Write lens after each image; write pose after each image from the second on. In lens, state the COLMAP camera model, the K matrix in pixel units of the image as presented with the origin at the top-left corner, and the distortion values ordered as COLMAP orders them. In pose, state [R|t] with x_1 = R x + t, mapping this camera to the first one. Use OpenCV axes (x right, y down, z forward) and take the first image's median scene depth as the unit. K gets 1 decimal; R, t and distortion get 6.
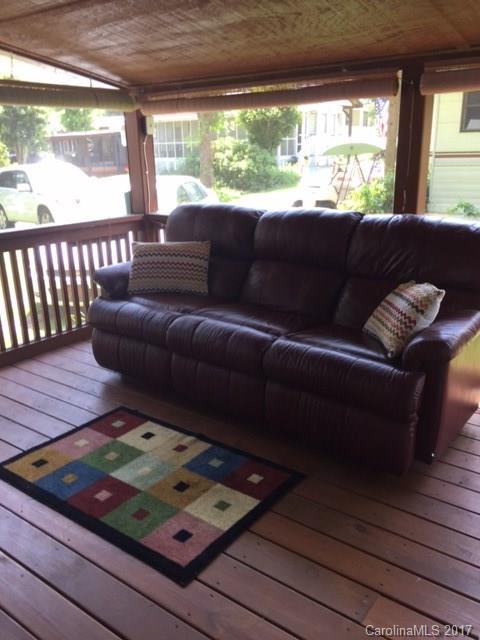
lens RADIAL K [[549.1, 0, 240.0], [0, 549.1, 320.0], [0, 0, 1]] dist [-0.002118, -0.012818]
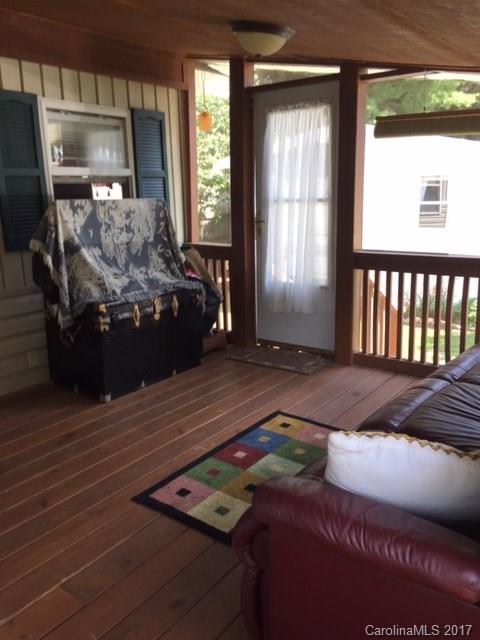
lens RADIAL K [[549.4, 0, 240.9], [0, 549.4, 324.2], [0, 0, 1]] dist [0.060675, -0.040632]
pose [[-0.000641, 0.280735, -0.959785, 0.854226], [-0.274309, 0.922920, 0.270135, -0.294194], [0.961641, 0.263451, 0.076417, 0.779754]]
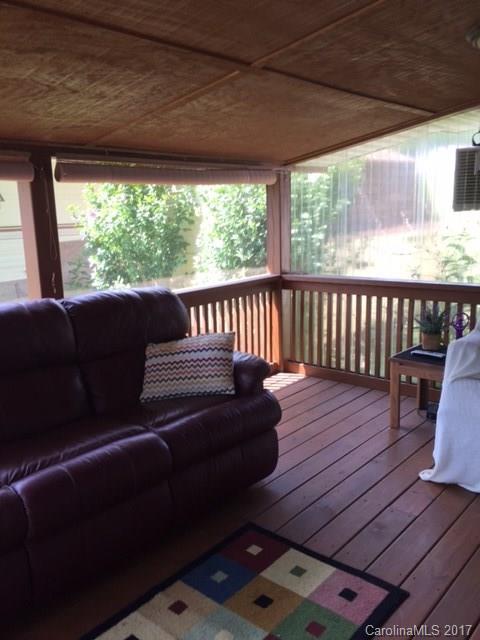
lens RADIAL K [[549.1, 0, 240.0], [0, 549.1, 320.0], [0, 0, 1]] dist [-0.002118, -0.012818]
pose [[0.052246, -0.168318, 0.984347, -0.862487], [0.320548, 0.936361, 0.143099, -0.244412], [-0.945790, 0.308054, 0.102875, 0.783091]]
